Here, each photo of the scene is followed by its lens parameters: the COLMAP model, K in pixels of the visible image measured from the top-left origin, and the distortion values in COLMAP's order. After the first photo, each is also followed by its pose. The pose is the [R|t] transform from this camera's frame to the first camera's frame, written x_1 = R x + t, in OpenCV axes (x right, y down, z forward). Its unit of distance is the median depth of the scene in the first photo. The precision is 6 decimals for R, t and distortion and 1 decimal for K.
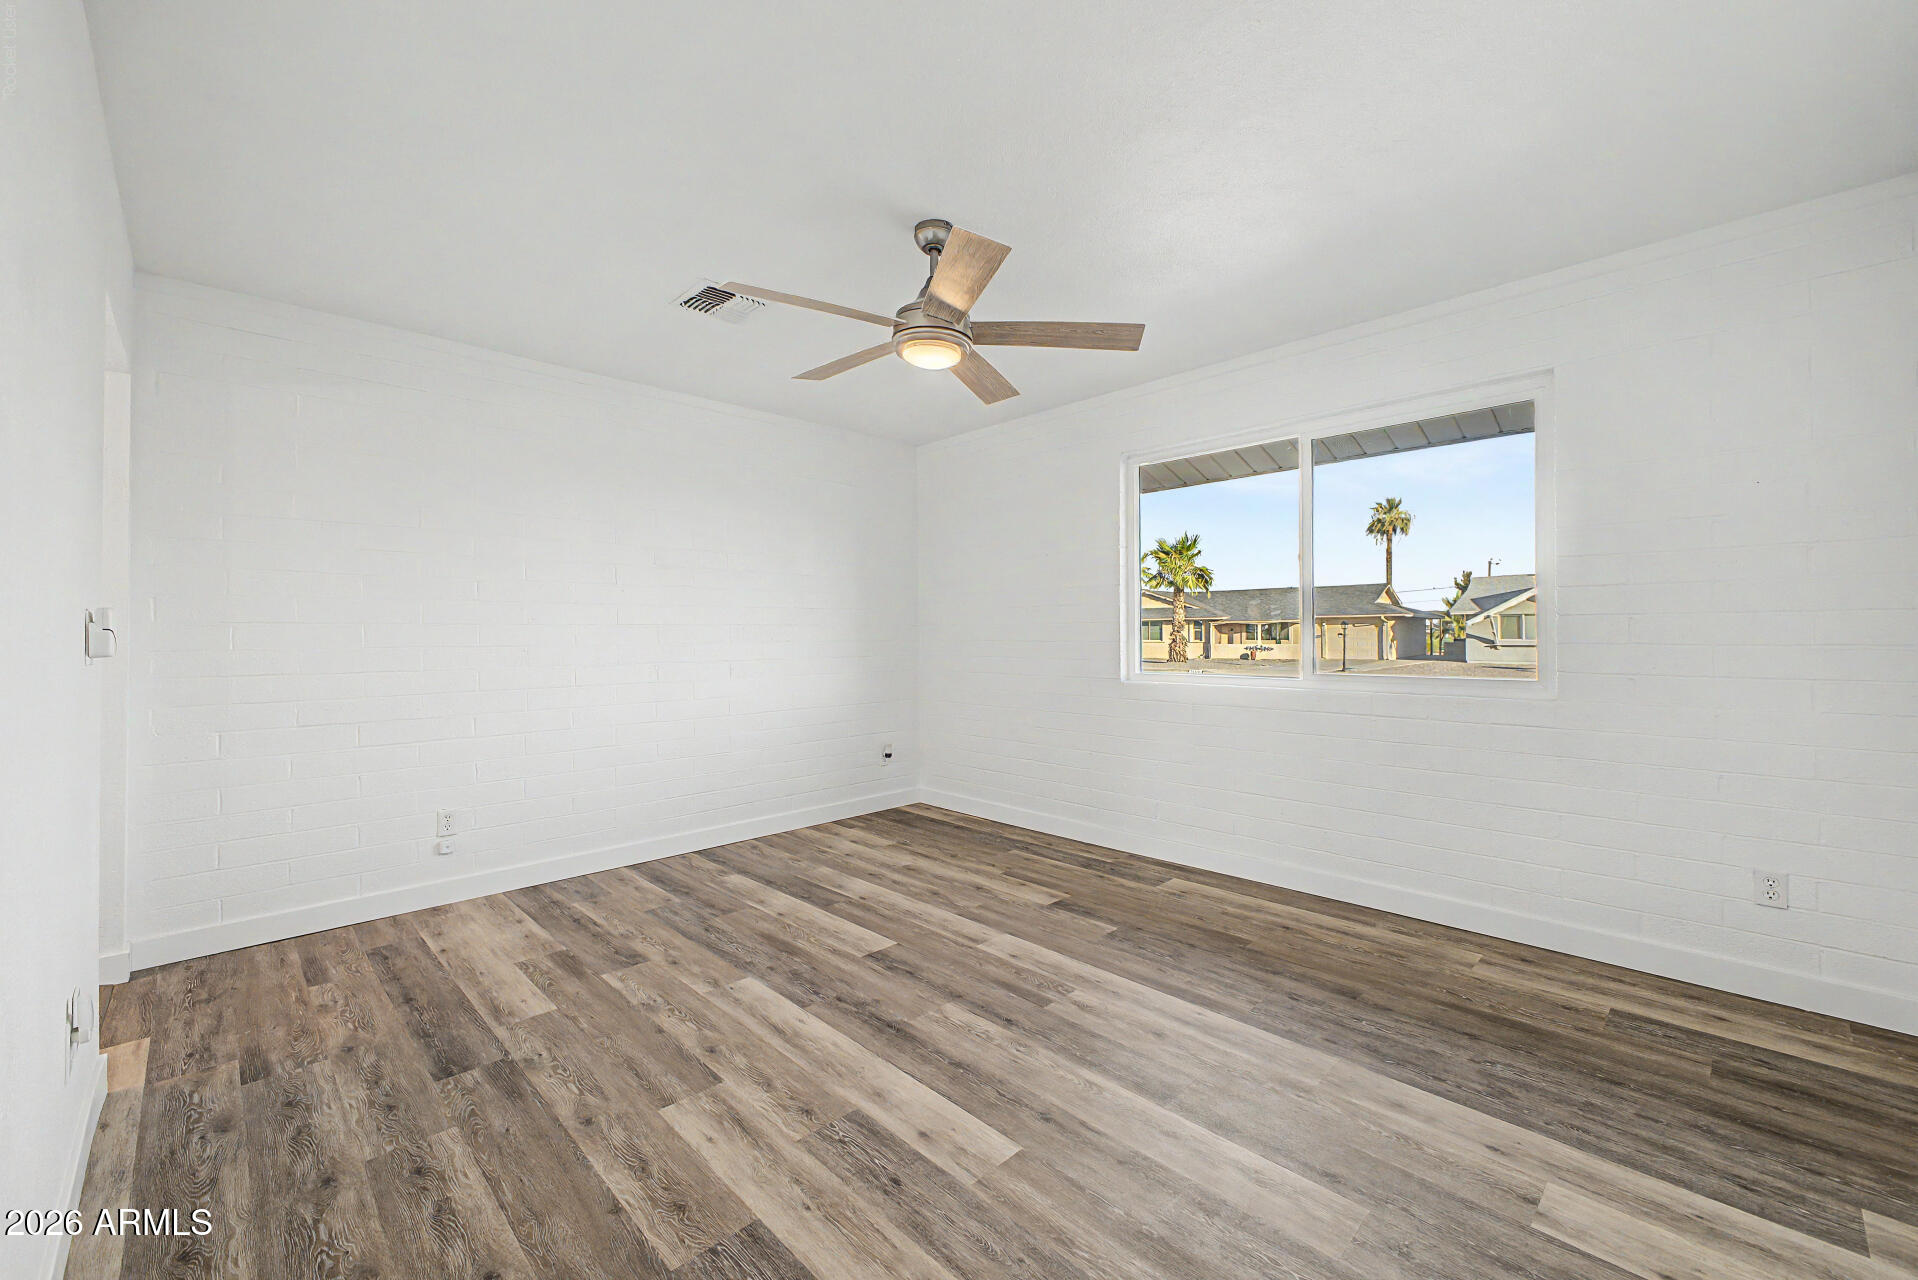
lens RADIAL K [[777.4, 0, 959.0], [0, 777.4, 640.0], [0, 0, 1]] dist [0.007783, -0.000242]
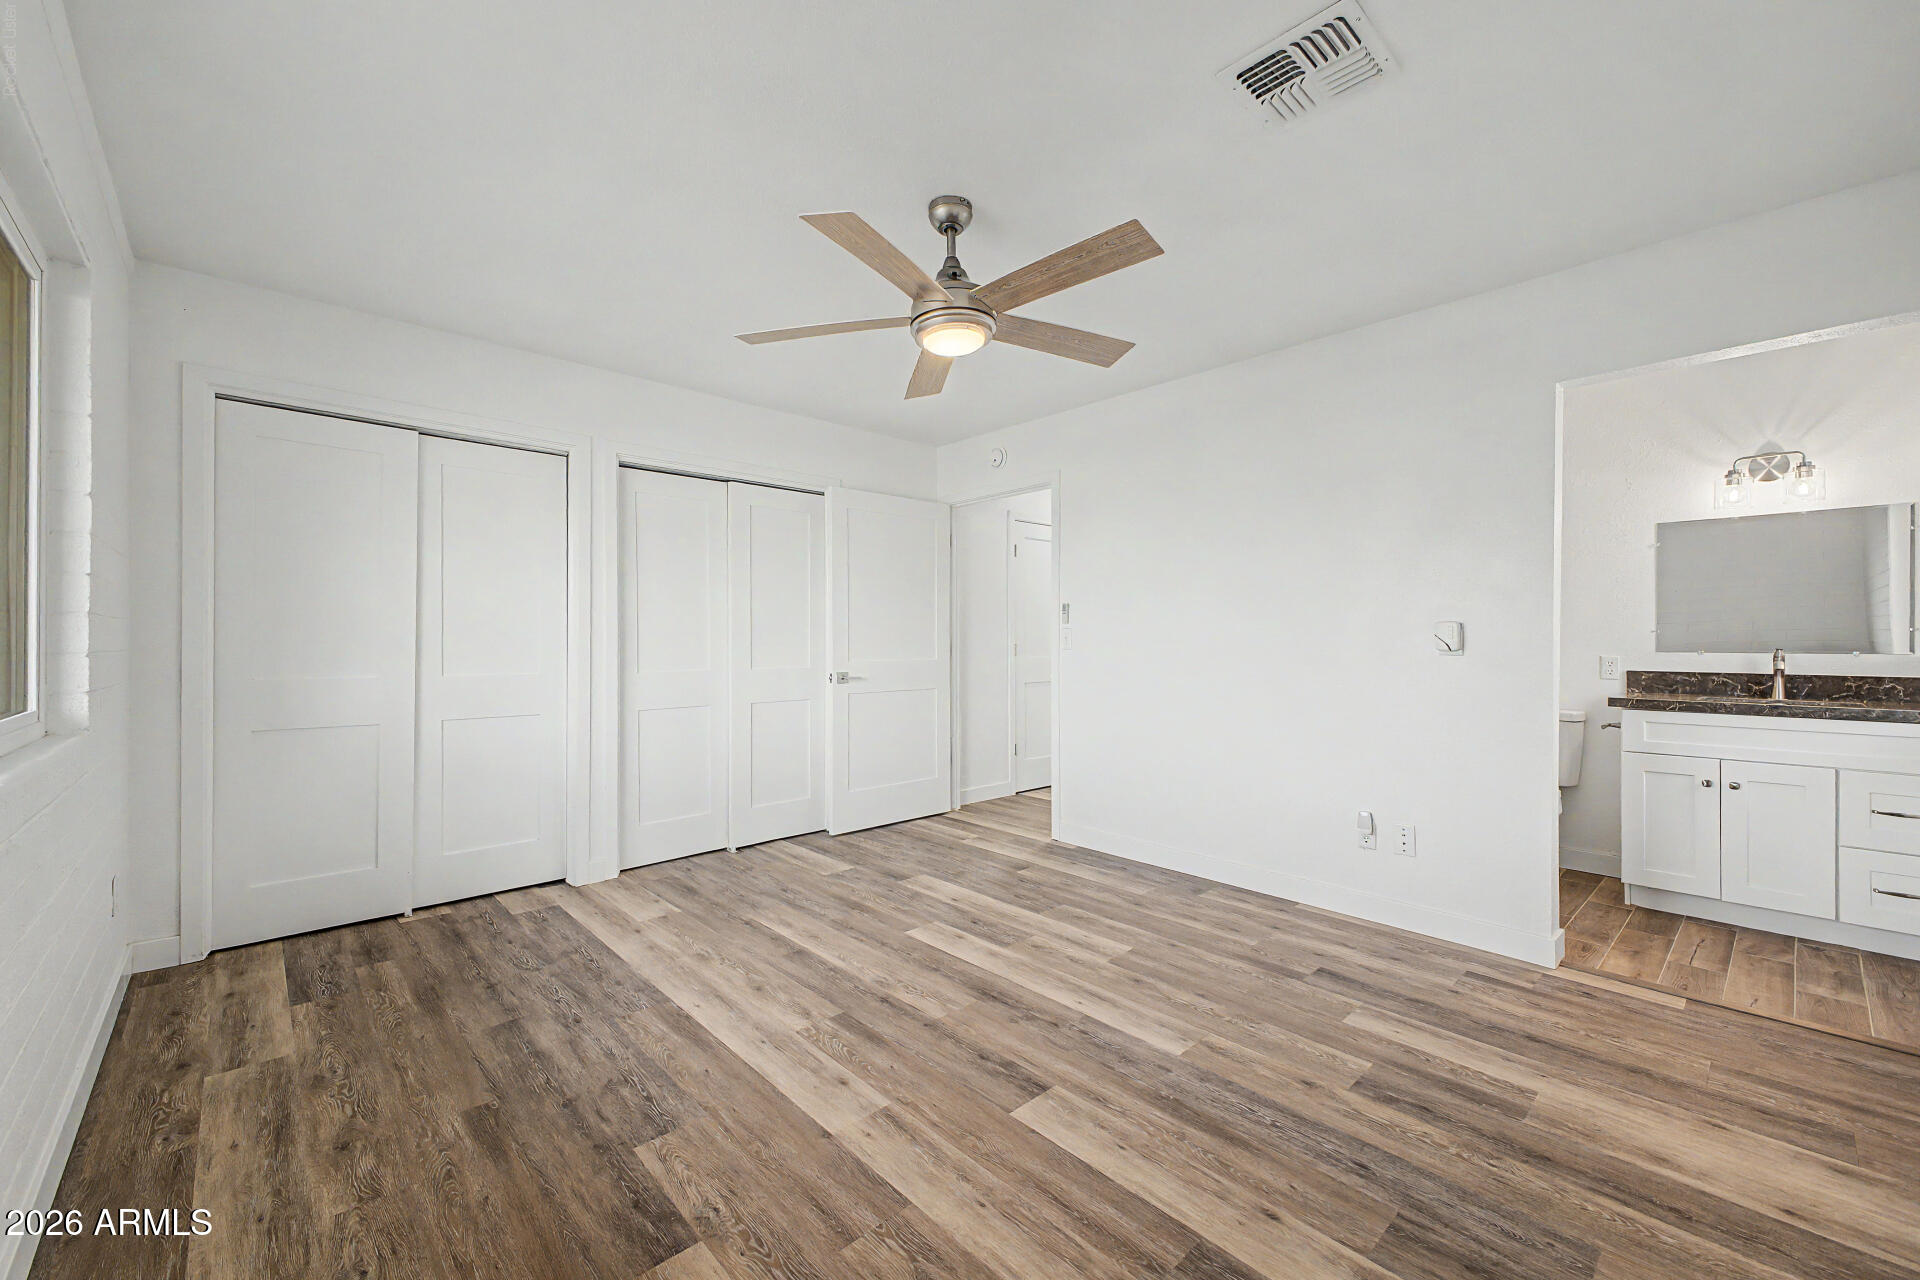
lens RADIAL K [[778.3, 0, 960.0], [0, 778.3, 640.0], [0, 0, 1]] dist [0.007783, -0.000242]
pose [[-0.999635, 0.003923, 0.026739, -0.068893], [0.004009, 0.999987, 0.003171, -0.007961], [-0.026727, 0.003277, -0.999637, 2.012211]]
